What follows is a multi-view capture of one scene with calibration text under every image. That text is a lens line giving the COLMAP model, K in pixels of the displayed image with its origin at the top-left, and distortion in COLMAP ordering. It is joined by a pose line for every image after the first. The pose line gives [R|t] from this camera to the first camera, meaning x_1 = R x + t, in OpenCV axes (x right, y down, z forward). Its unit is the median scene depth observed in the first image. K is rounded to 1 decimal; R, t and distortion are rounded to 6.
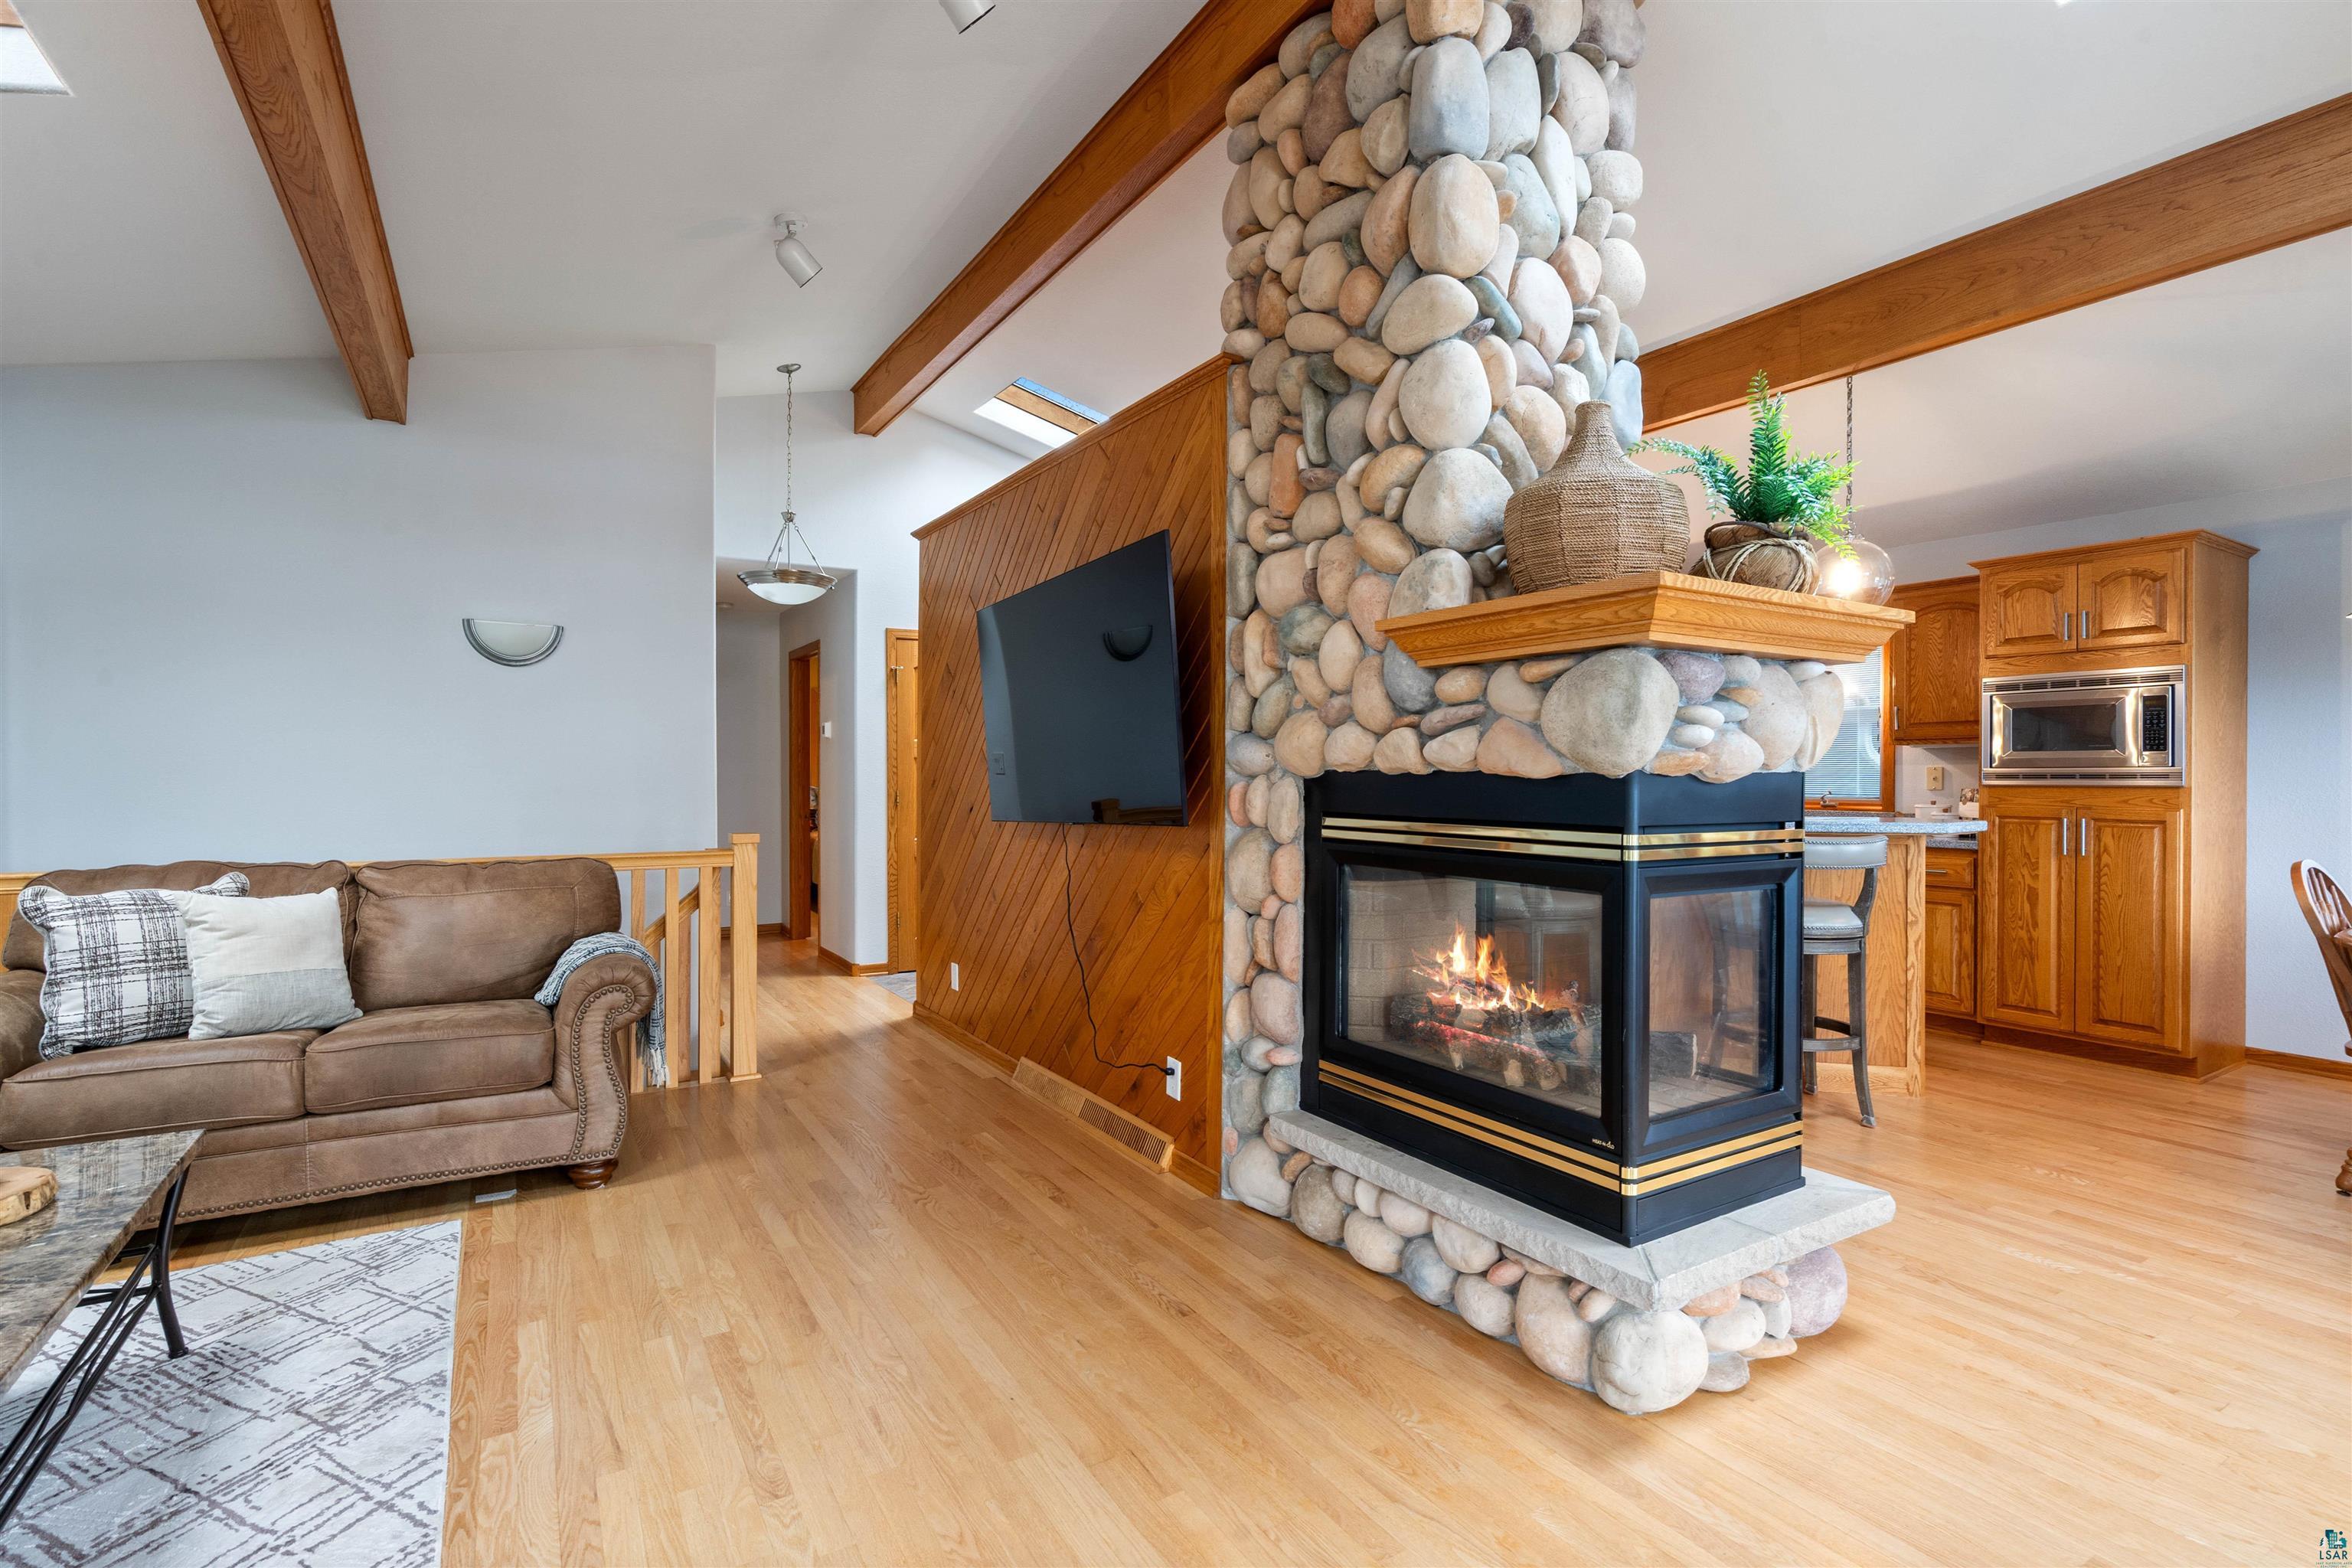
lens RADIAL K [[1082.3, 0, 1182.3], [0, 1082.3, 782.3], [0, 0, 1]] dist [-0.004109, 0.001564]
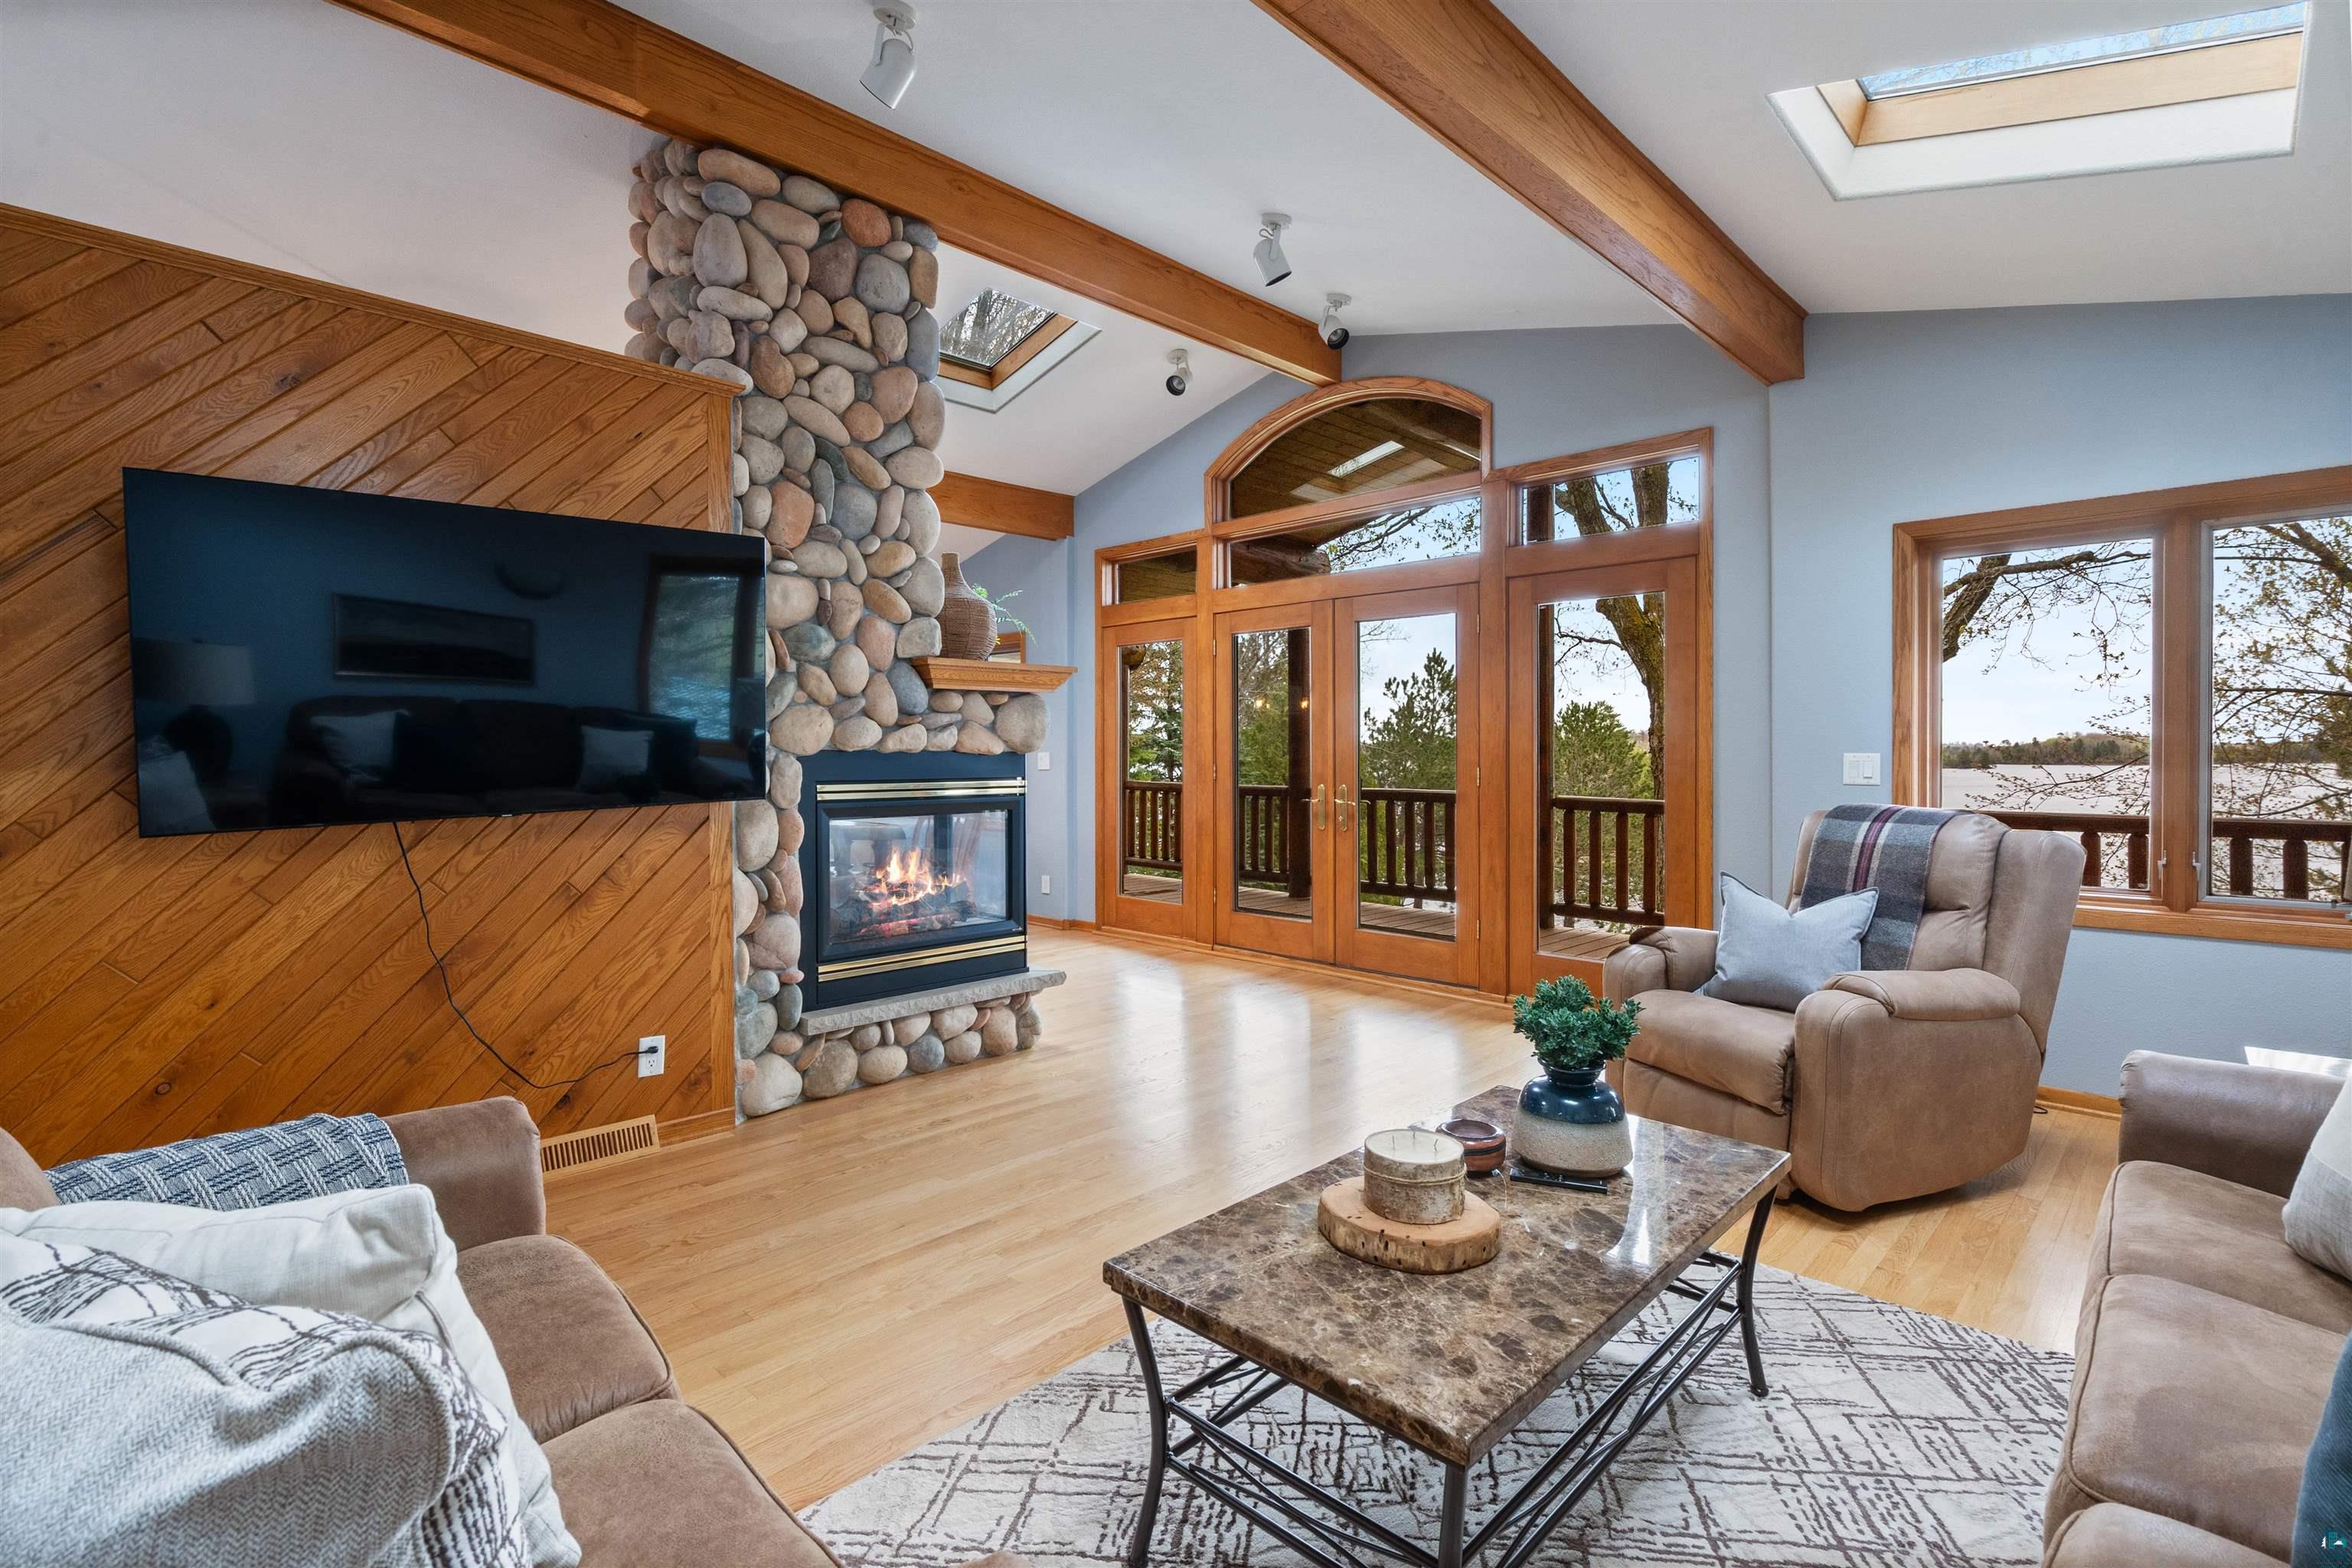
lens RADIAL K [[1082.3, 0, 1165.1], [0, 1082.3, 759.0], [0, 0, 1]] dist [-0.004109, 0.001564]
pose [[-0.224503, -0.016663, 0.974331, -1.333028], [-0.001082, 0.999857, 0.016850, -0.024411], [-0.974473, 0.002729, -0.224489, 0.927253]]
